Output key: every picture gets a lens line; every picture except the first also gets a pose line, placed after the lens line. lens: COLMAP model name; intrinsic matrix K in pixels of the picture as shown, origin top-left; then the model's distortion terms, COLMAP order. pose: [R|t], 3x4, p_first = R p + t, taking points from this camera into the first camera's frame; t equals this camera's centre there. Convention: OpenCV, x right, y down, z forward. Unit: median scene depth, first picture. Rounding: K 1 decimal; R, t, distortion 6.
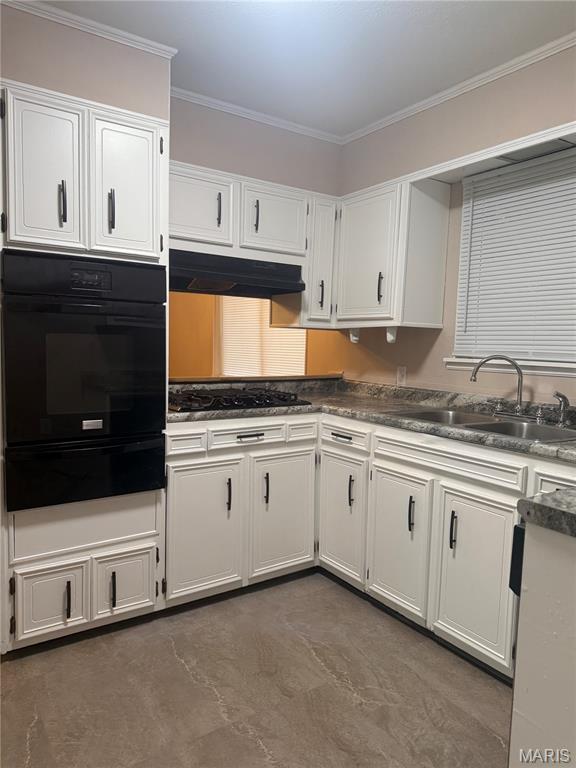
lens RADIAL K [[543.3, 0, 284.9], [0, 543.3, 384.8], [0, 0, 1]] dist [0.042587, -0.043519]
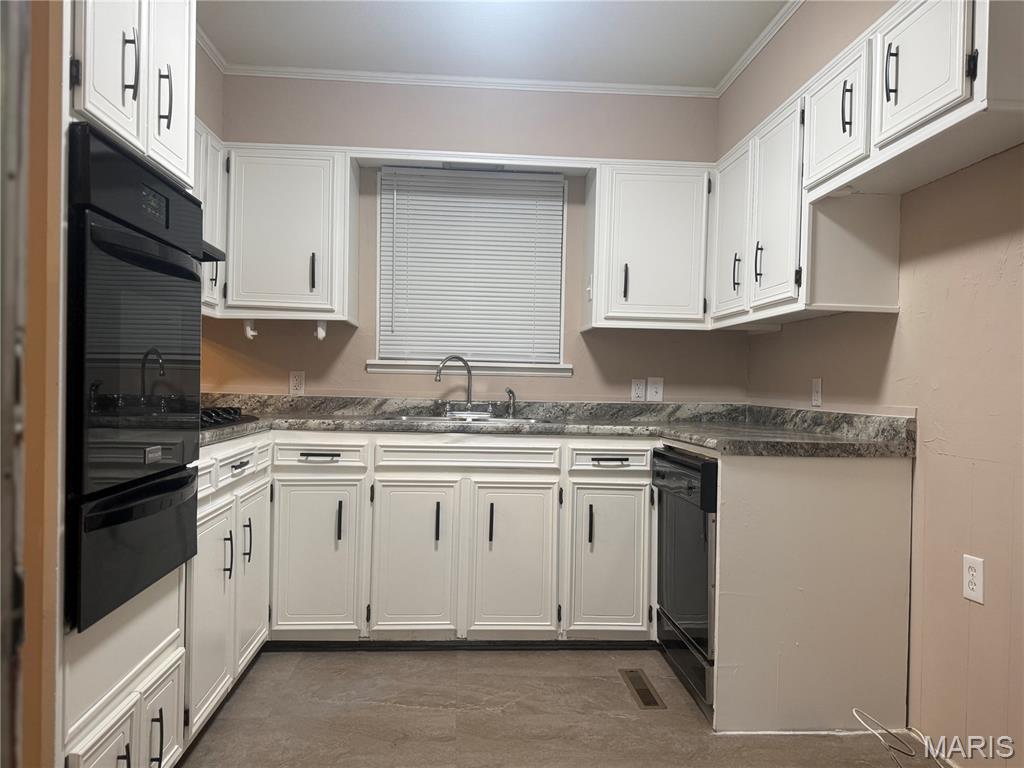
lens RADIAL K [[724.4, 0, 507.2], [0, 724.4, 382.9], [0, 0, 1]] dist [0.042587, -0.043519]
pose [[0.505506, -0.012921, 0.862726, -0.718899], [0.060099, 0.997987, -0.020268, 0.030826], [-0.860728, 0.062095, 0.505265, 0.243746]]
